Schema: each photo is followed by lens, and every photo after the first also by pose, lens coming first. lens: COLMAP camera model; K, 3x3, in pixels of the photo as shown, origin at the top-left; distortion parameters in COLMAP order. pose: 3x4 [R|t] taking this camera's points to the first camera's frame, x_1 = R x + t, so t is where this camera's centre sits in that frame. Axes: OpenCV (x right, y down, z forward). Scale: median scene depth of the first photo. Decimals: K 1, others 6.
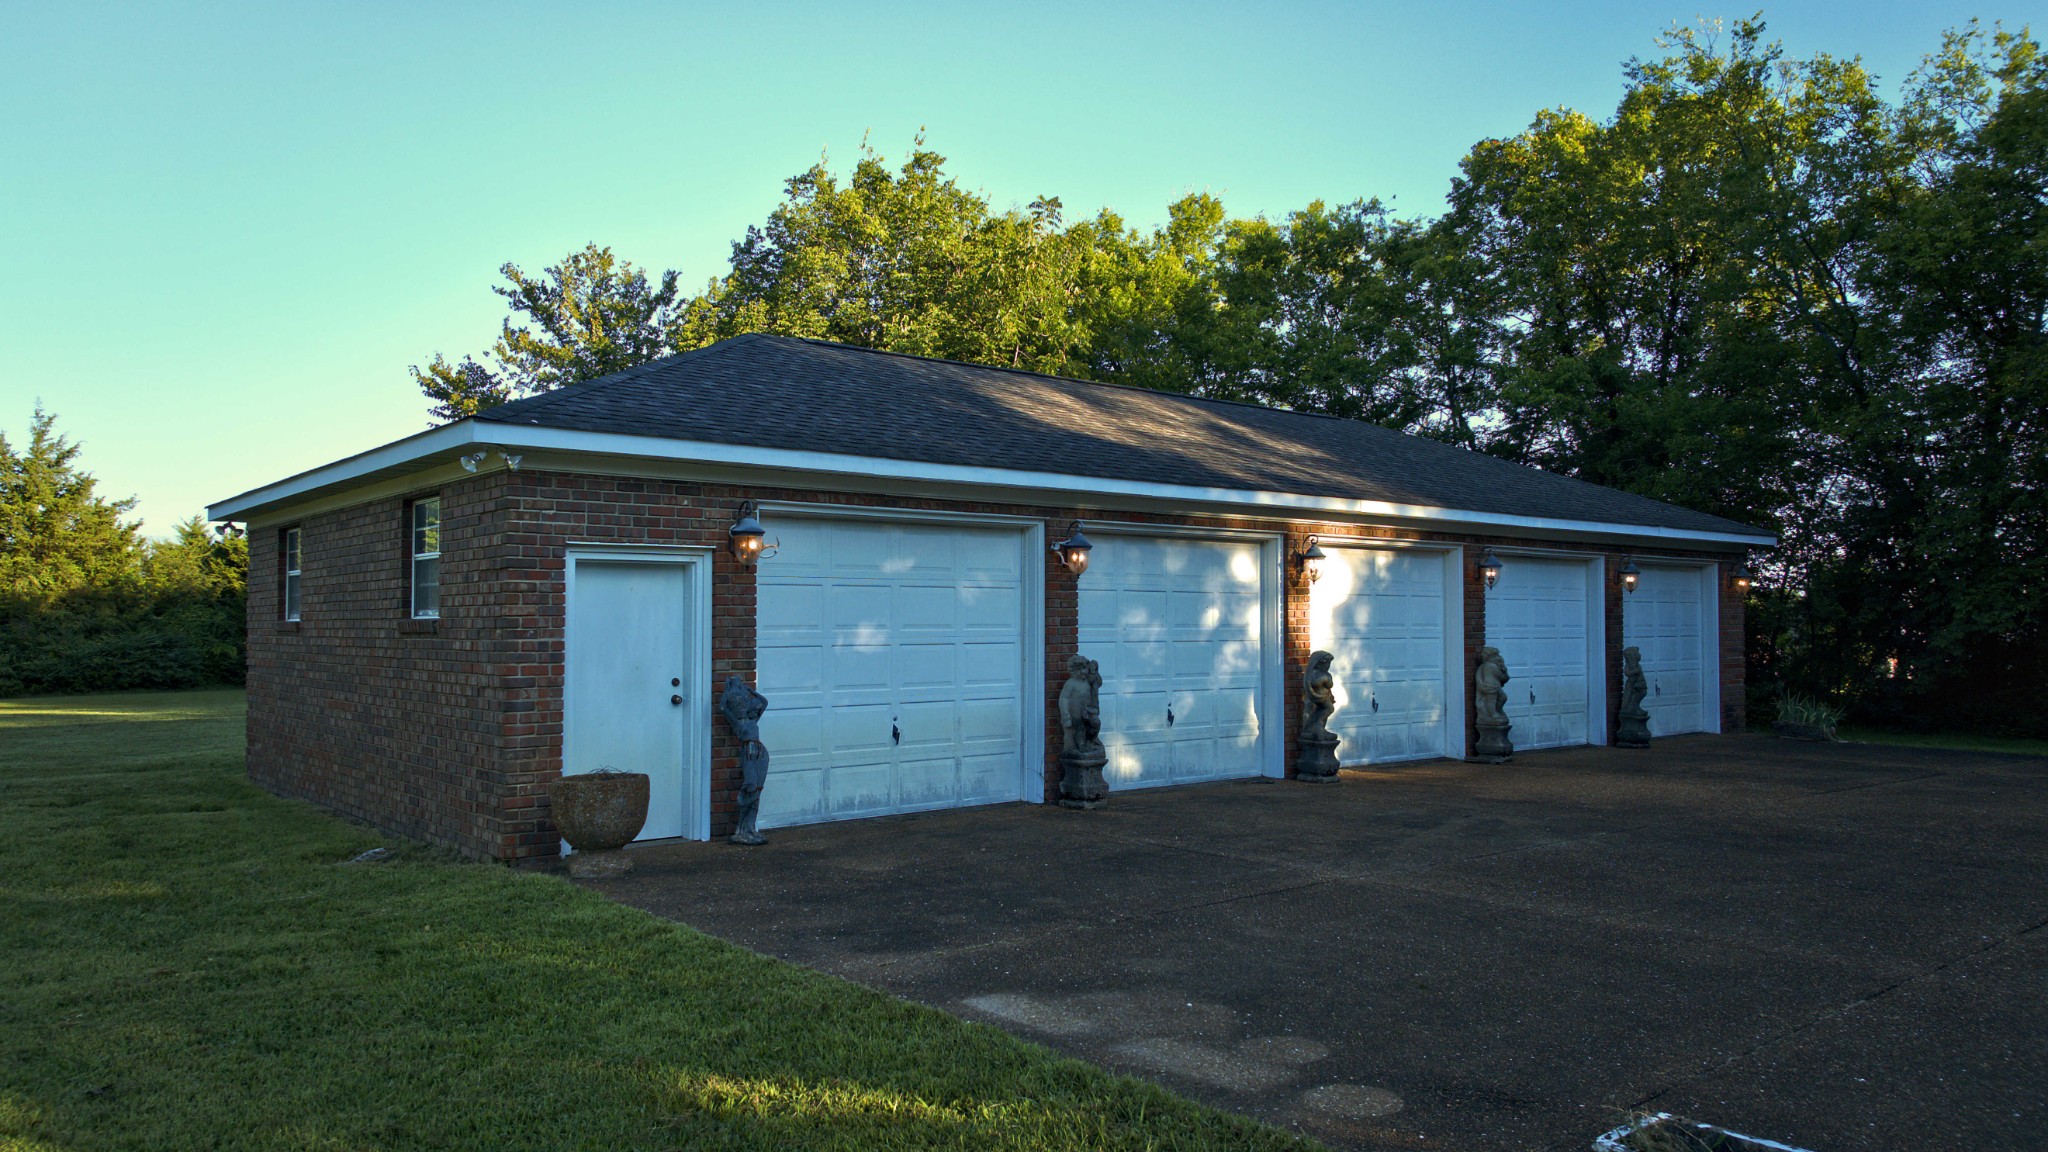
lens RADIAL K [[1455.4, 0, 1024.0], [0, 1455.4, 576.0], [0, 0, 1]] dist [0.039671, -0.115358]
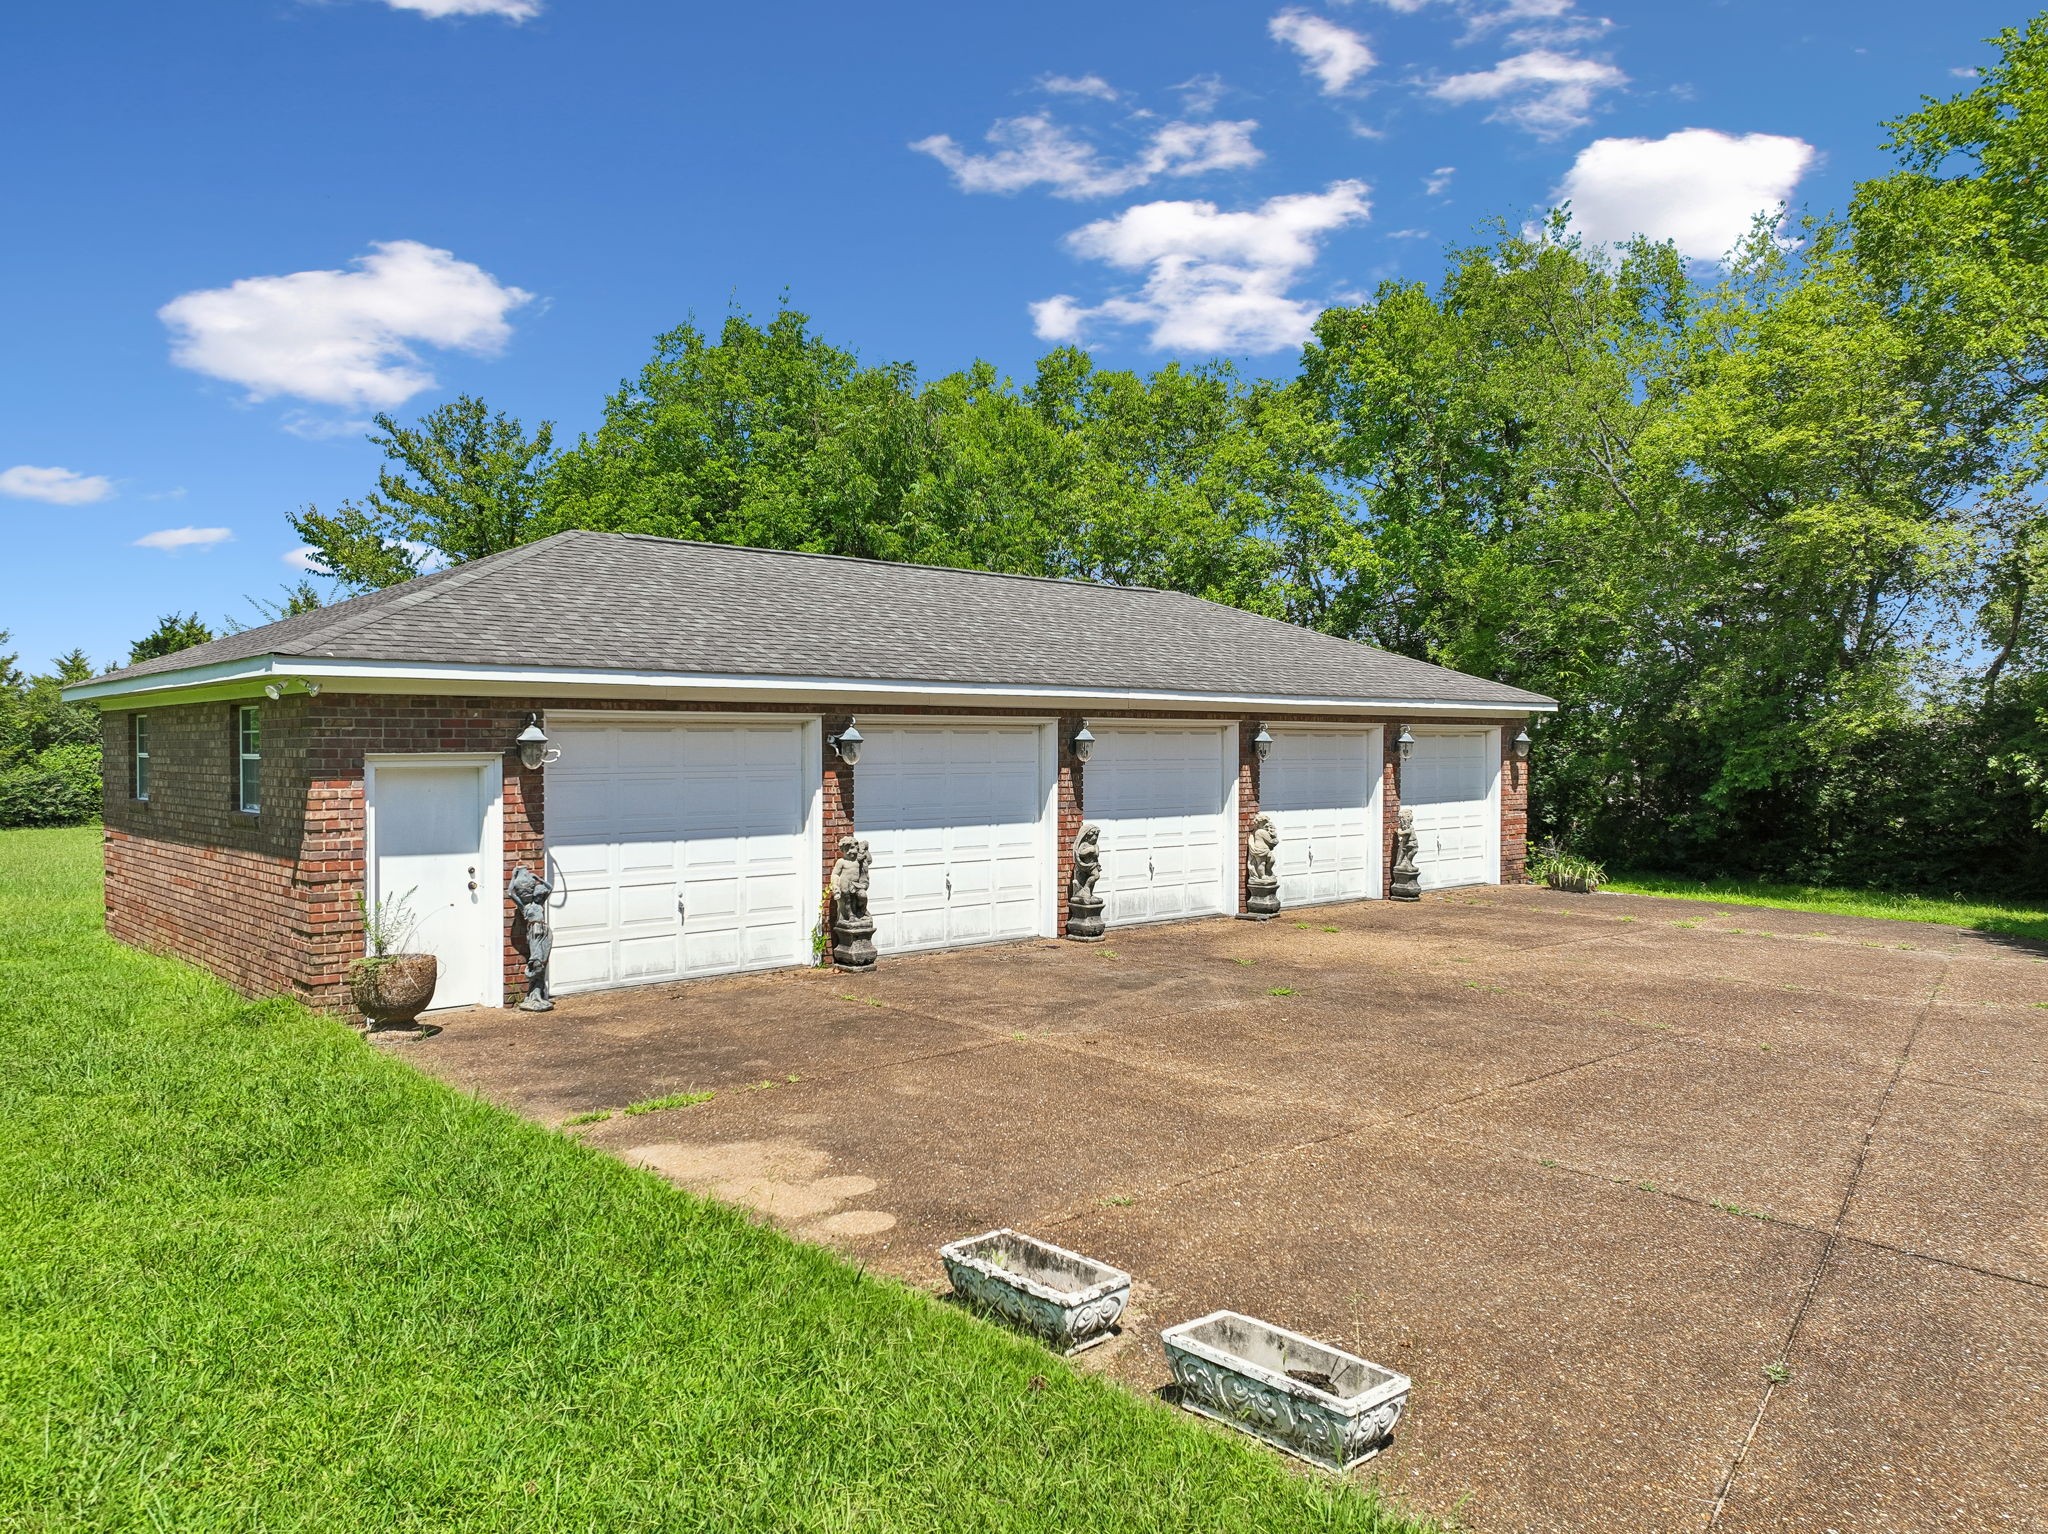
lens RADIAL K [[1491.9, 0, 1024.0], [0, 1491.9, 767.0], [0, 0, 1]] dist [-0.002298, 0.007906]
pose [[0.999068, -0.000493, 0.043164, 0.092141], [-0.001581, 0.998846, 0.048004, -0.041578], [-0.043138, -0.048027, 0.997914, -0.117775]]
